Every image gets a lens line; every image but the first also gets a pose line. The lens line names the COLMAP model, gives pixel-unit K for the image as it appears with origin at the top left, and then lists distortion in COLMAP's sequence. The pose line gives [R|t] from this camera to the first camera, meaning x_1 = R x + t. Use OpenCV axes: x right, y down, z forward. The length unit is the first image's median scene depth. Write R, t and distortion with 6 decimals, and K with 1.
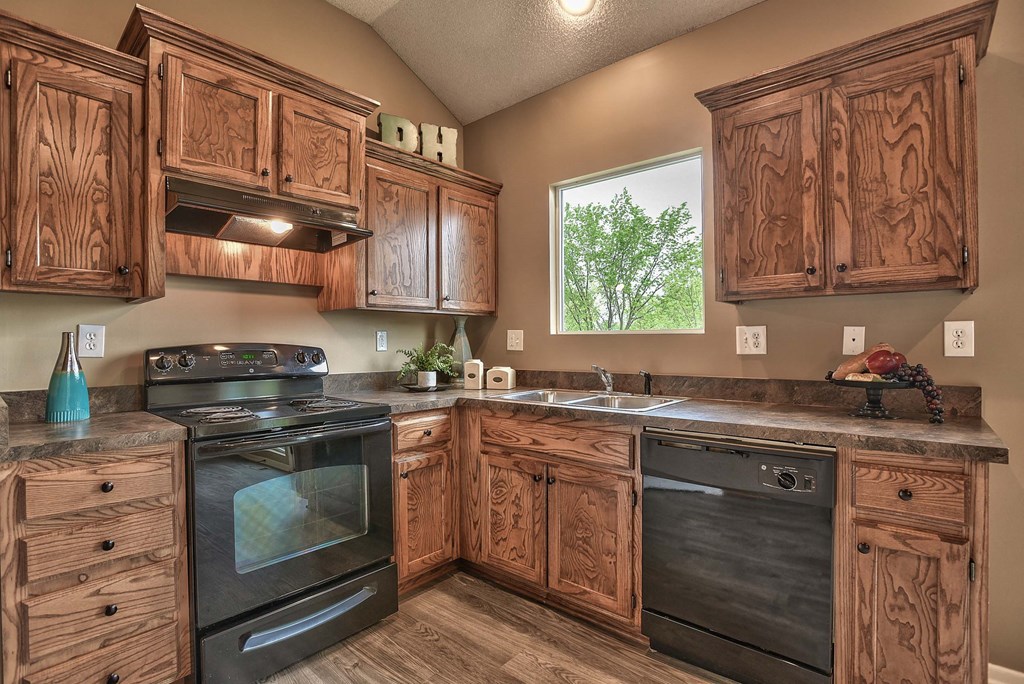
lens RADIAL K [[505.8, 0, 494.9], [0, 505.8, 342.9], [0, 0, 1]] dist [-0.061911, 0.027893]
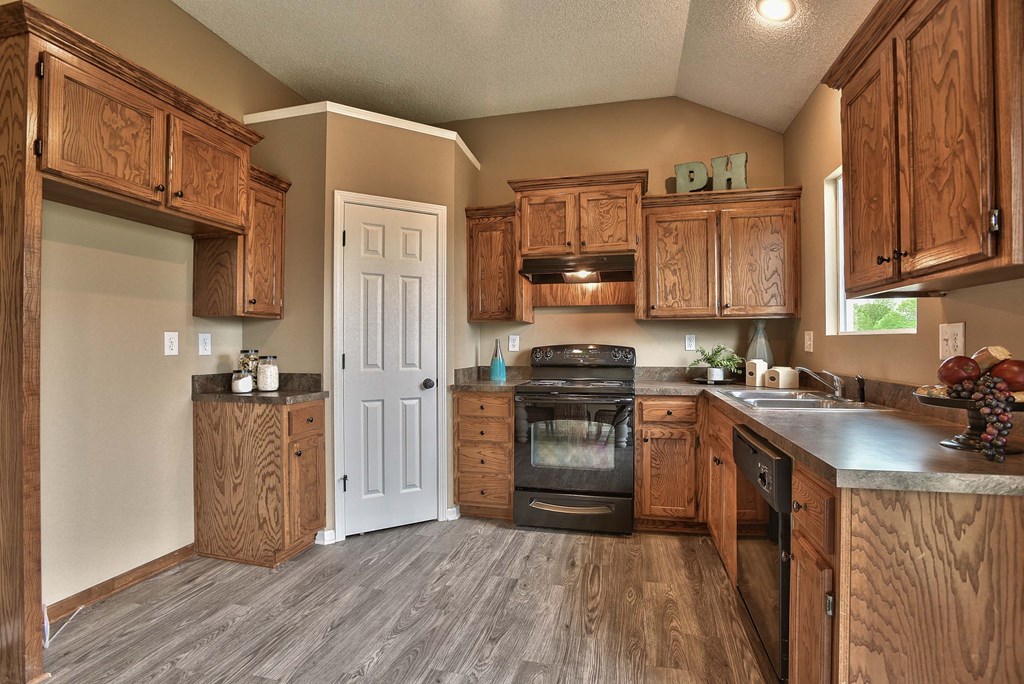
lens RADIAL K [[505.8, 0, 494.9], [0, 505.8, 342.9], [0, 0, 1]] dist [-0.061911, 0.027893]
pose [[0.422451, -0.000820, -0.906385, 0.941305], [0.001369, 0.999999, -0.000267, -0.004261], [0.906385, -0.001128, 0.422452, 0.041158]]
